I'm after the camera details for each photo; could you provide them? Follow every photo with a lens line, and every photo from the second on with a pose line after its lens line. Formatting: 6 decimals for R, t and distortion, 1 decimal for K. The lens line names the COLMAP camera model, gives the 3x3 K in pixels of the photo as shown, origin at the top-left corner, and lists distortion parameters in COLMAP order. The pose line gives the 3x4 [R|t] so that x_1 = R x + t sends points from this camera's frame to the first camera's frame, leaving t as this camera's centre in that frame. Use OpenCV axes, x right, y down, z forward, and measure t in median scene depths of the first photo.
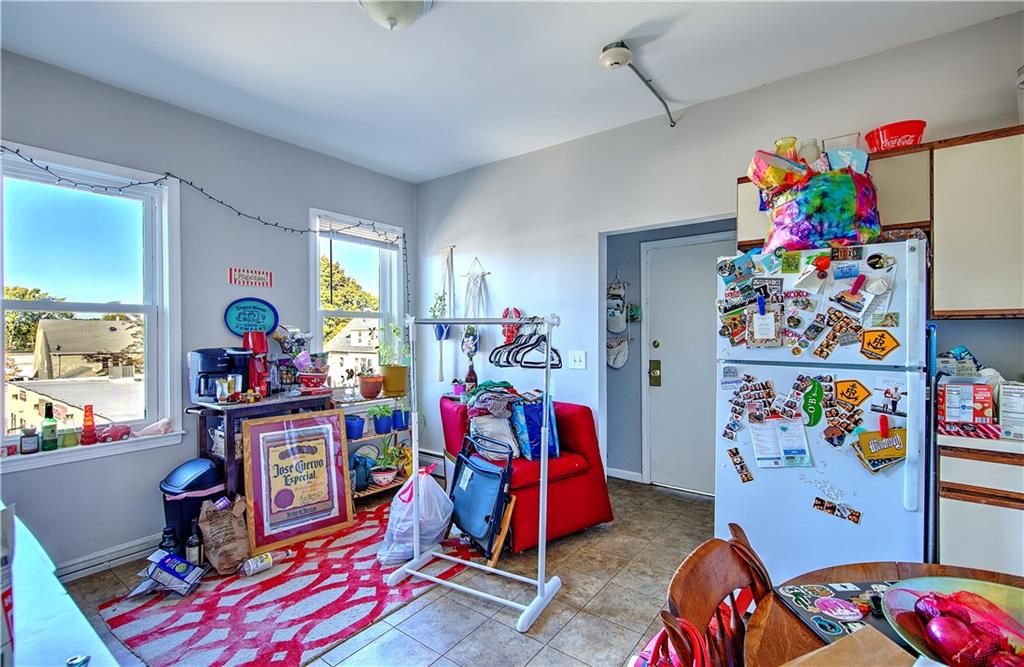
lens RADIAL K [[466.4, 0, 512.8], [0, 466.4, 336.3], [0, 0, 1]] dist [0.000905, -0.000004]
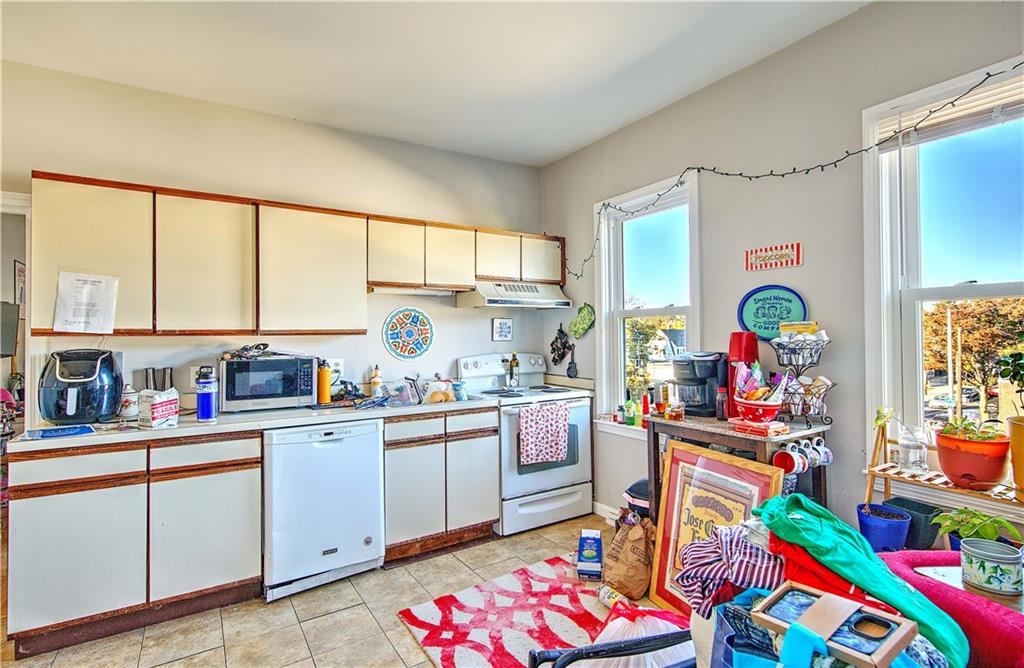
lens RADIAL K [[489.6, 0, 513.3], [0, 489.6, 331.1], [0, 0, 1]] dist [0.000790, -0.000173]
pose [[-0.352090, -0.004602, -0.935955, 0.403195], [-0.001036, 0.999989, -0.004526, -0.009636], [0.935965, -0.000624, -0.352091, 1.222971]]
